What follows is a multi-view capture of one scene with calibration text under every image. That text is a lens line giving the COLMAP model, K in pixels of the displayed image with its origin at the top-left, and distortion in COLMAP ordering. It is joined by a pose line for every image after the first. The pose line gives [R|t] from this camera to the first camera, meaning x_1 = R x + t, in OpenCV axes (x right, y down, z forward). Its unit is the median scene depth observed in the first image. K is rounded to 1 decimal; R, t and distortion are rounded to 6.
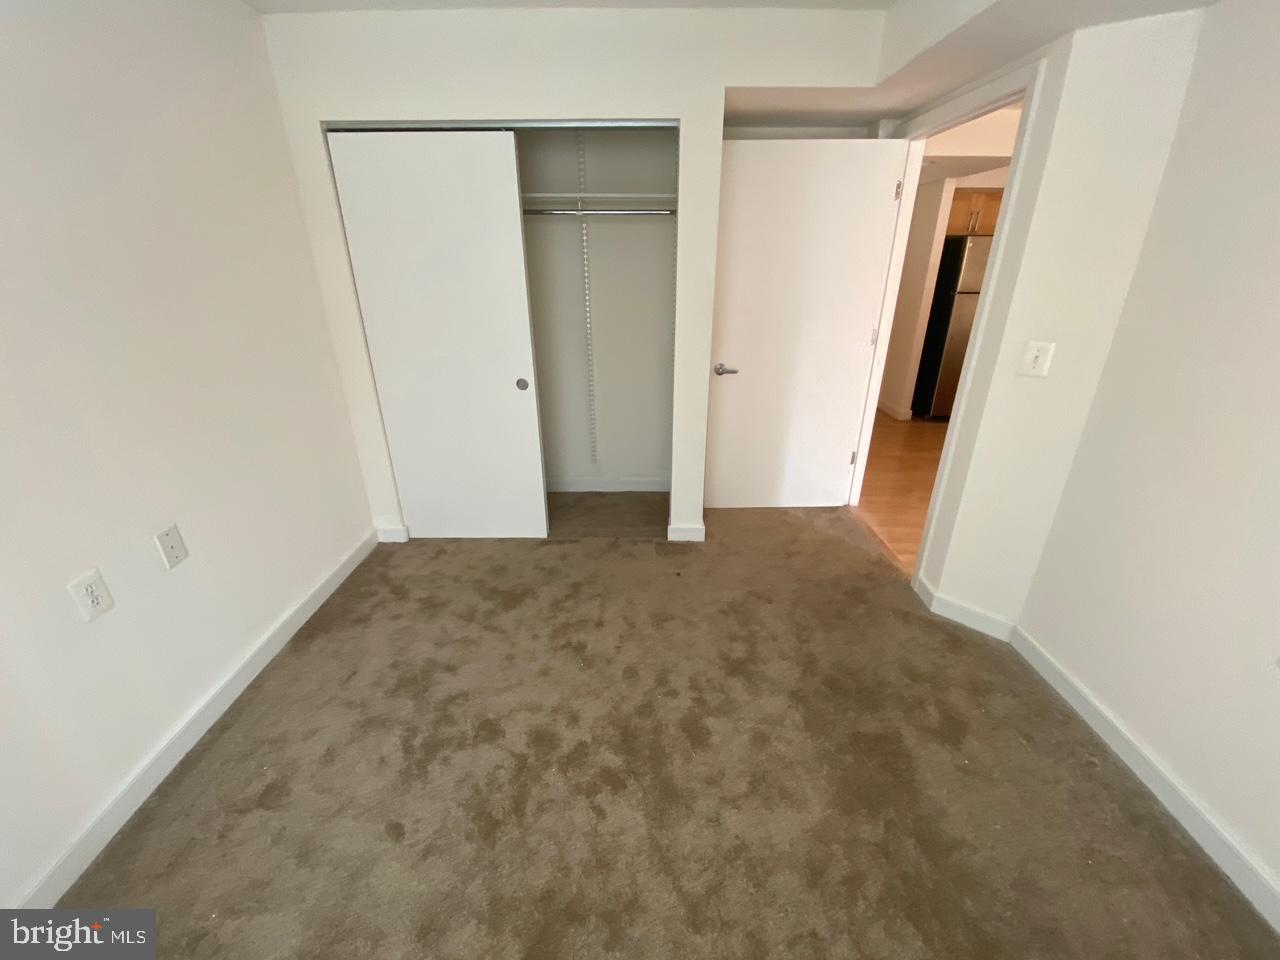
lens RADIAL K [[523.4, 0, 640.0], [0, 523.4, 480.0], [0, 0, 1]] dist [-0.000295, 0.000010]
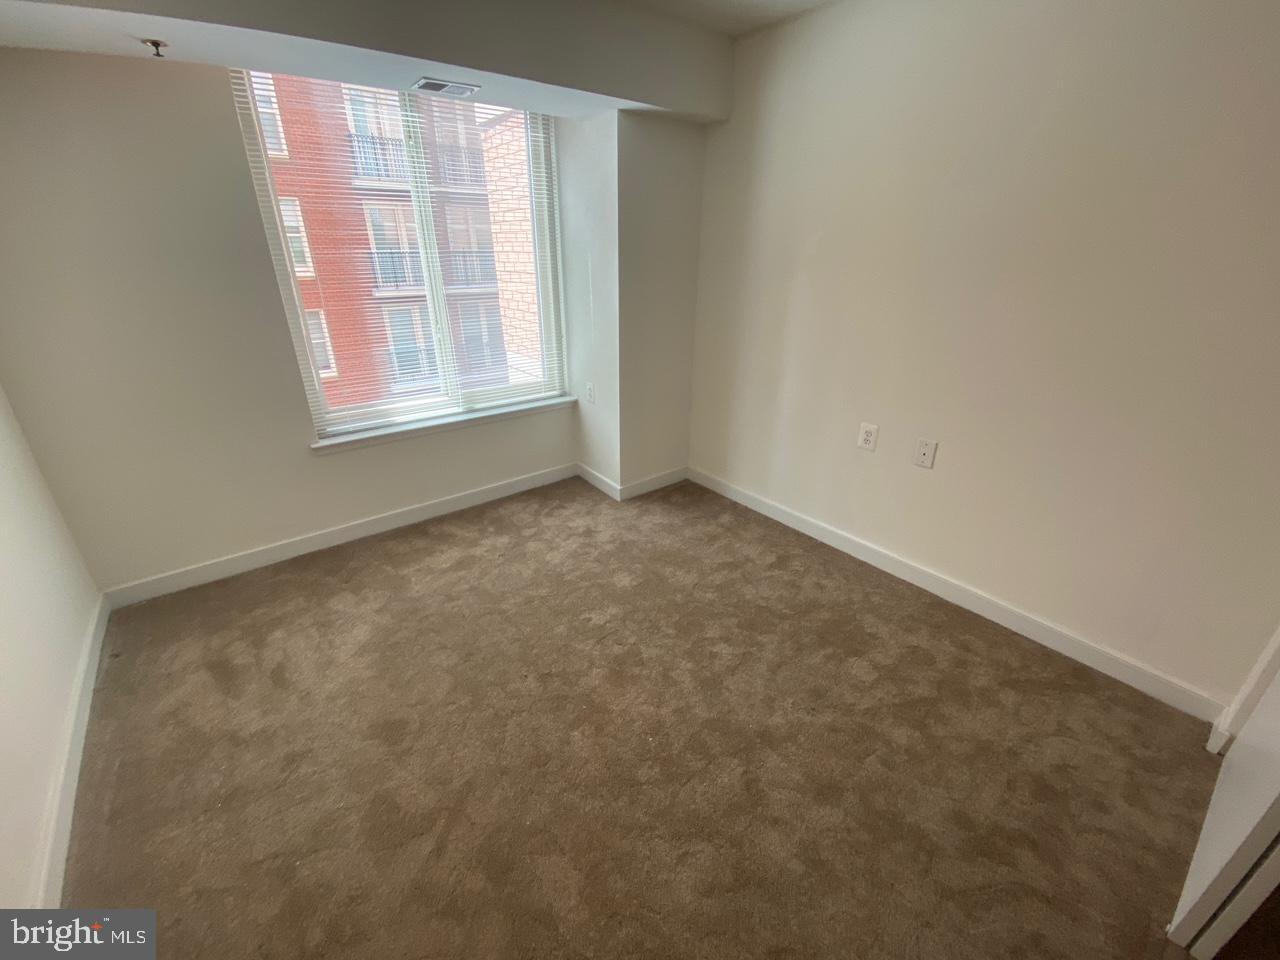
lens RADIAL K [[523.4, 0, 640.0], [0, 523.4, 480.0], [0, 0, 1]] dist [-0.000295, 0.000010]
pose [[-0.780984, 0.254934, -0.570151, 0.417402], [-0.245501, 0.714101, 0.655583, -0.452168], [0.574276, 0.651973, -0.495115, 1.071537]]
